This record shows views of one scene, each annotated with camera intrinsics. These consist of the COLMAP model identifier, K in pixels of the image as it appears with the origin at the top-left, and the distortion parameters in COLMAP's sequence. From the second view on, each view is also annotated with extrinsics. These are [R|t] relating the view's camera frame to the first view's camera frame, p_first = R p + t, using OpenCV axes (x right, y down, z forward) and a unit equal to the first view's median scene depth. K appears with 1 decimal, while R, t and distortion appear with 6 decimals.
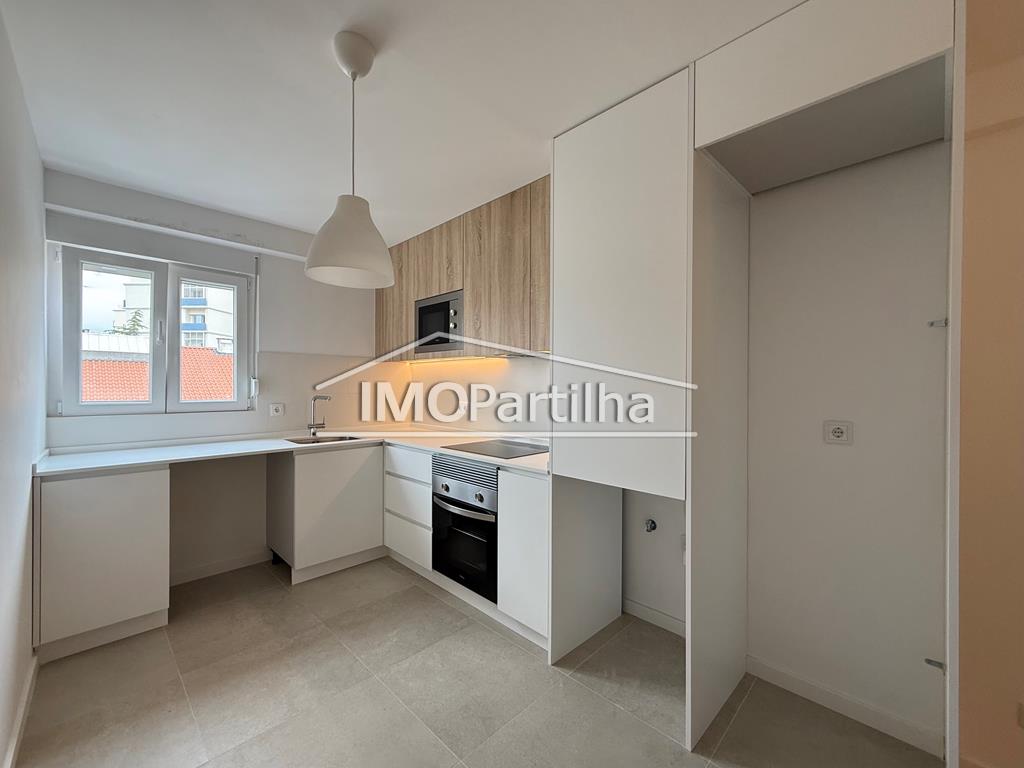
lens RADIAL K [[430.1, 0, 517.5], [0, 430.1, 389.2], [0, 0, 1]] dist [-0.000415, 0.000572]
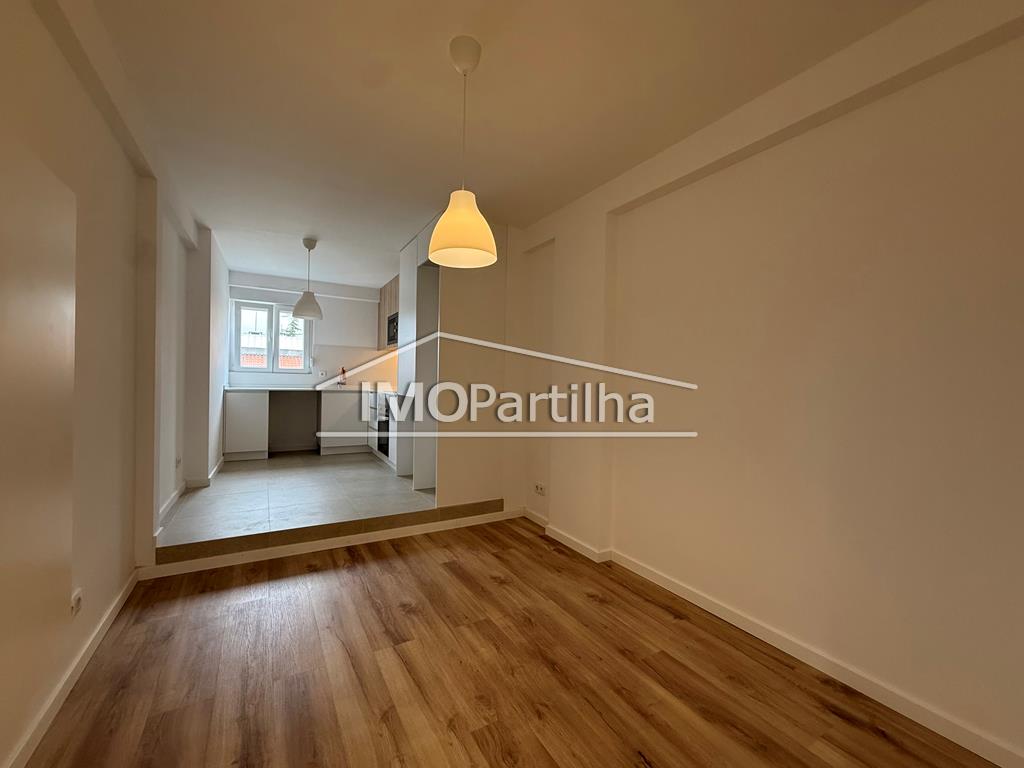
lens RADIAL K [[430.1, 0, 514.9], [0, 430.1, 390.3], [0, 0, 1]] dist [-0.000415, 0.000572]
pose [[0.966406, 0.022335, -0.256049, 1.034605], [-0.020308, 0.999738, 0.010556, 0.105723], [0.256217, -0.005001, 0.966606, -0.884383]]
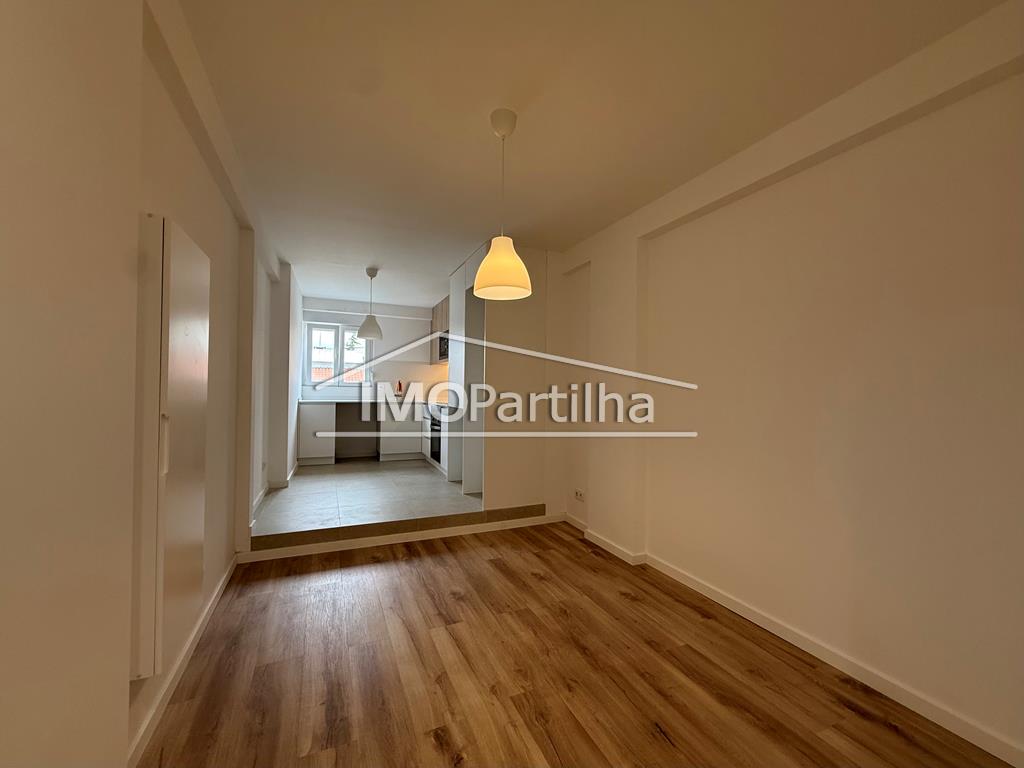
lens RADIAL K [[430.1, 0, 513.4], [0, 430.1, 390.9], [0, 0, 1]] dist [-0.000415, 0.000572]
pose [[0.930236, 0.010517, -0.366811, 1.096354], [-0.013948, 0.999880, -0.006703, 0.091609], [0.366696, 0.011352, 0.930271, -0.991495]]
